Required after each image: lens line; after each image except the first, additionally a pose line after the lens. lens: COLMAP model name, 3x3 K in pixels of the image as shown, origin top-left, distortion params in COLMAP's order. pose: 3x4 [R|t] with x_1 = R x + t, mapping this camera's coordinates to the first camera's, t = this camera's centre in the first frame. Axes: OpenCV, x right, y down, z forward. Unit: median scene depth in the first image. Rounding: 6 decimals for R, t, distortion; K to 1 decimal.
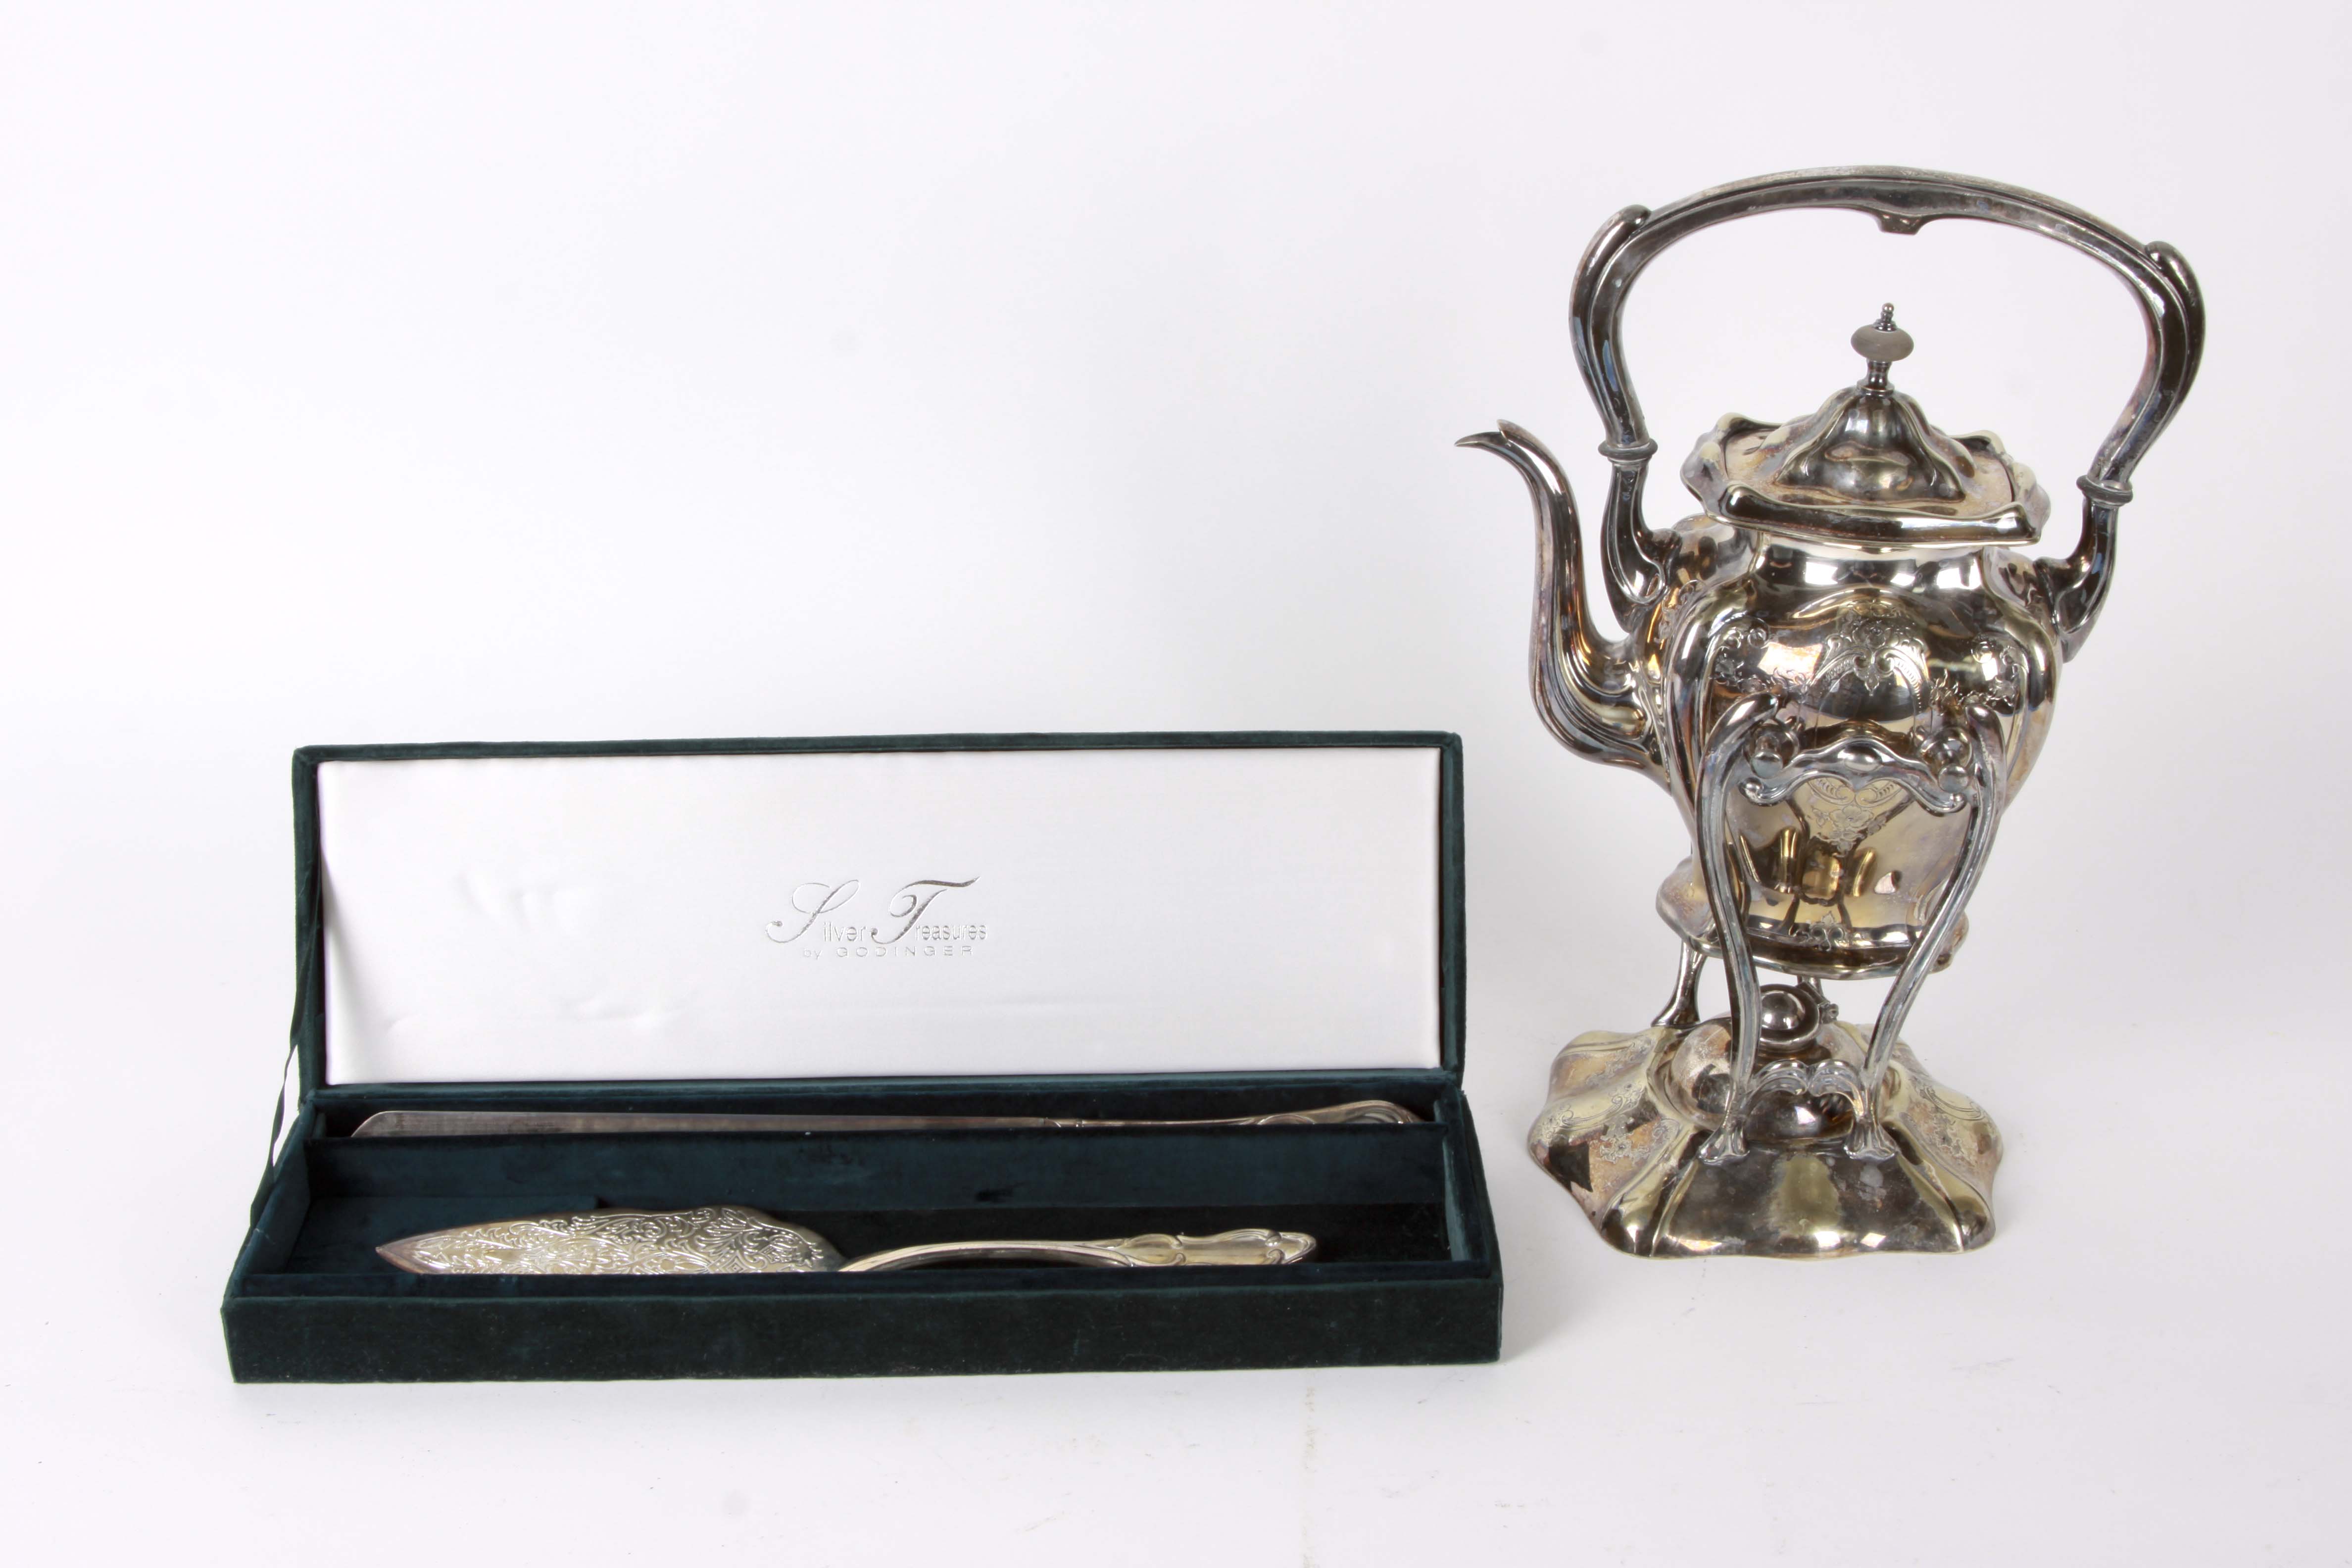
lens RADIAL K [[3520.5, 0, 1176.0], [0, 3520.5, 784.0], [0, 0, 1]] dist [-0.053103, -0.008850]
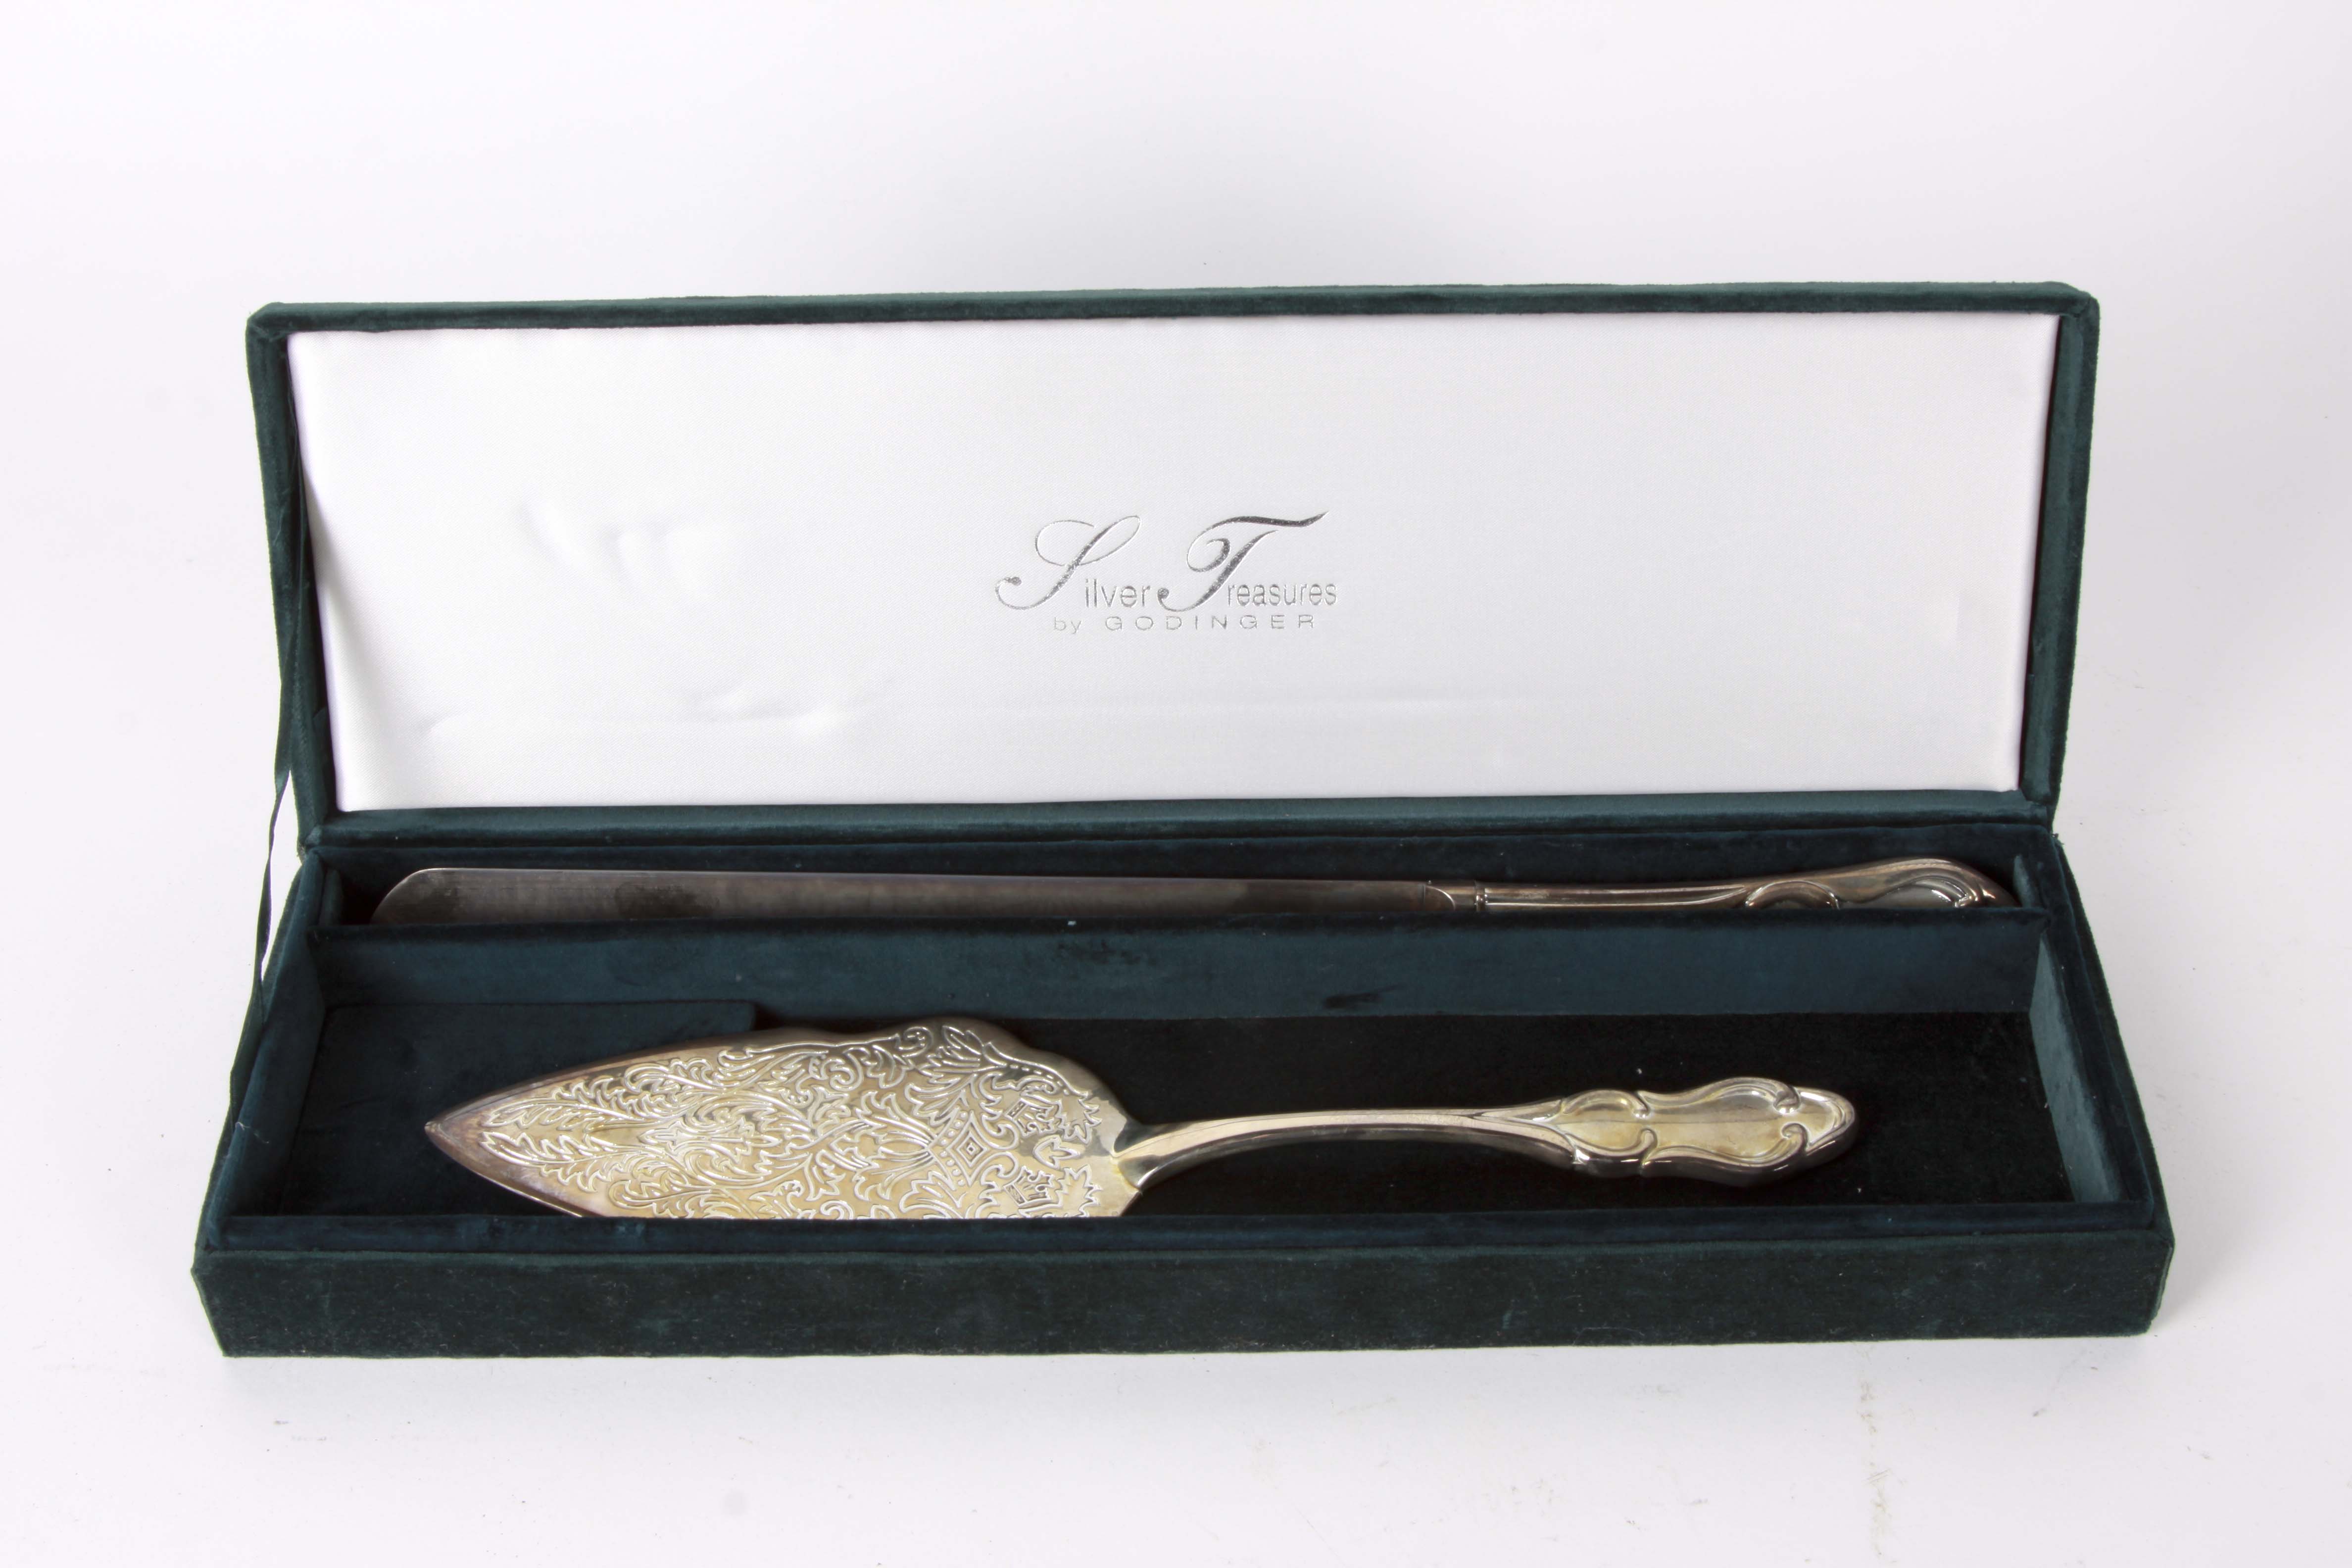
lens RADIAL K [[3380.7, 0, 1179.7], [0, 3380.7, 871.1], [0, 0, 1]] dist [-0.071064, -0.003514]
pose [[0.999845, 0.006168, -0.016509, -0.074180], [-0.000674, 0.949459, 0.313891, -0.107253], [0.017611, -0.313831, 0.949316, 0.405123]]
